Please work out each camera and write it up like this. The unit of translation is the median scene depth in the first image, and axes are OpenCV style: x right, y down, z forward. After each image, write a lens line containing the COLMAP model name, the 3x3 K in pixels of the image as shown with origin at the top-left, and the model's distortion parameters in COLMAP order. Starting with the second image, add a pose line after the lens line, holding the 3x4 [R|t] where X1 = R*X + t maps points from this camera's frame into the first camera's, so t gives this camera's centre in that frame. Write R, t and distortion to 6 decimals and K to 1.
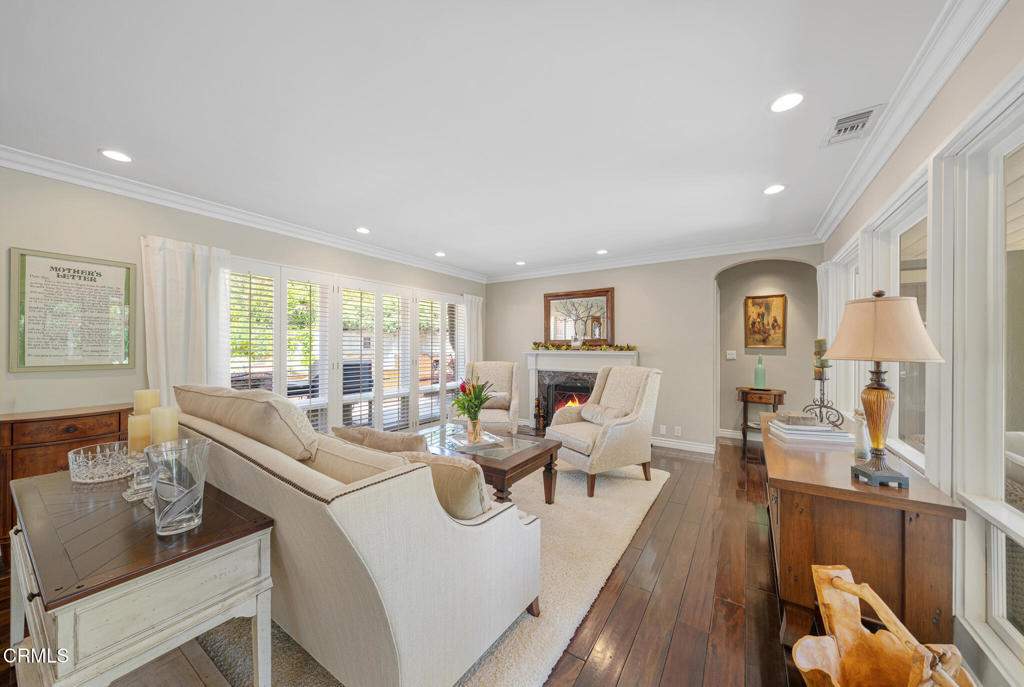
lens RADIAL K [[371.2, 0, 509.6], [0, 371.2, 347.0], [0, 0, 1]] dist [-0.002205, -0.000181]
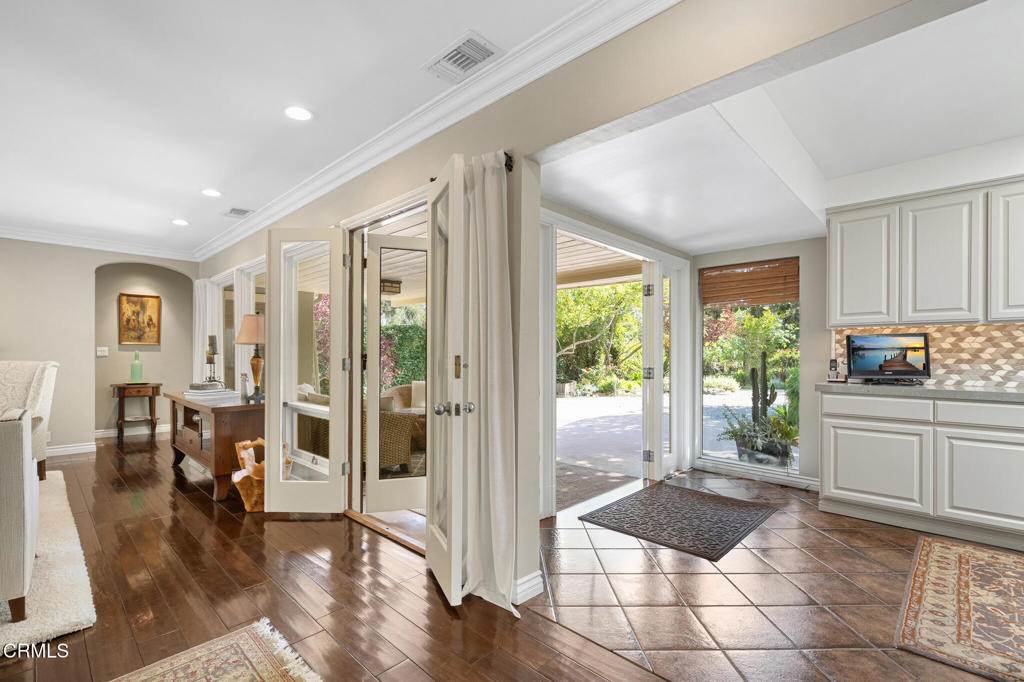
lens RADIAL K [[452.7, 0, 508.4], [0, 452.7, 353.0], [0, 0, 1]] dist [0.002116, 0.000018]
pose [[0.185739, -0.000965, 0.982599, -0.389902], [0.000627, 0.999999, 0.000863, 0.026389], [-0.982599, 0.000455, 0.185739, -0.270862]]
